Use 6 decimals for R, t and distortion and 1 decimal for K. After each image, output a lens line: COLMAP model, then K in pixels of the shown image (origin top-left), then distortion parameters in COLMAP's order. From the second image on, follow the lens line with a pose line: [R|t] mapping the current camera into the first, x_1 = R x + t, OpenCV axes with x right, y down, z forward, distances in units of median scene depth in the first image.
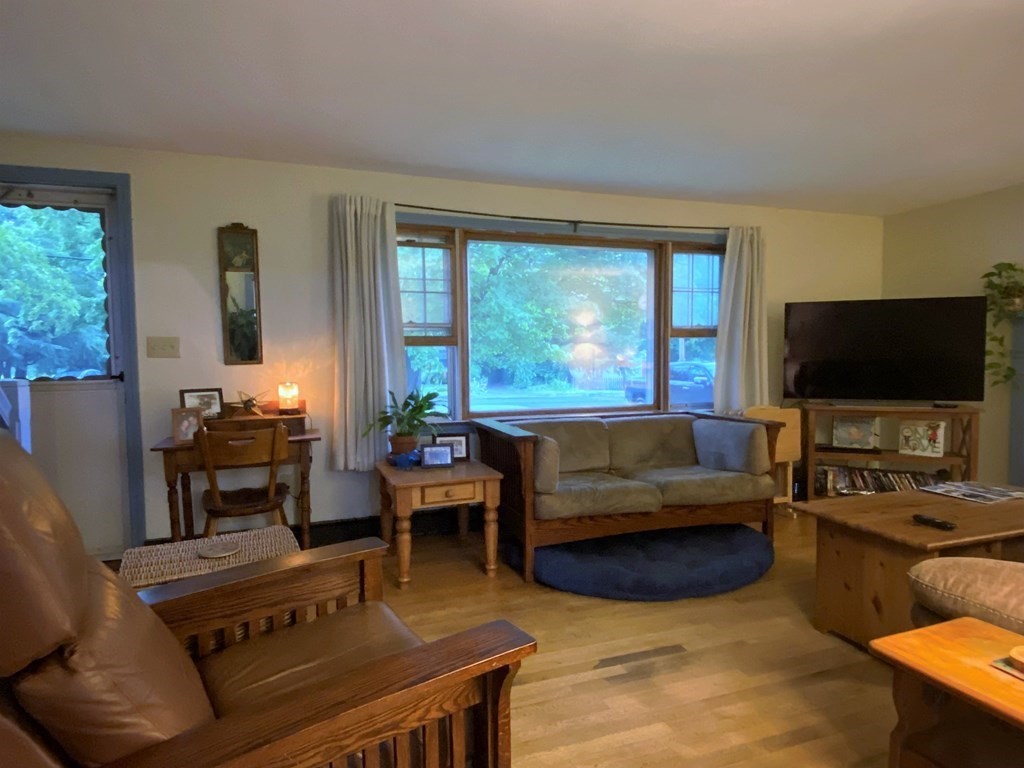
lens RADIAL K [[593.6, 0, 512.0], [0, 593.6, 384.0], [0, 0, 1]] dist [0.050779, -0.053444]
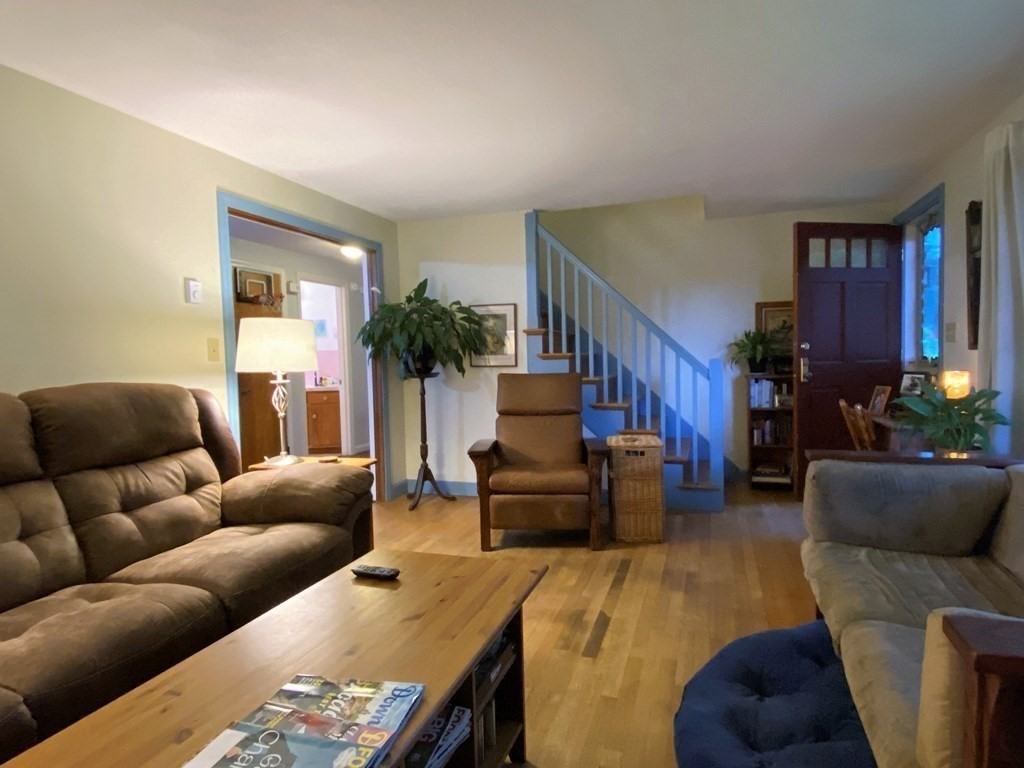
lens RADIAL K [[593.6, 0, 512.0], [0, 593.6, 384.0], [0, 0, 1]] dist [0.050779, -0.053444]
pose [[-0.628803, 0.064034, -0.774923, 1.110345], [-0.011698, 0.995711, 0.091770, -0.082814], [0.777476, 0.066770, -0.625358, 1.527250]]
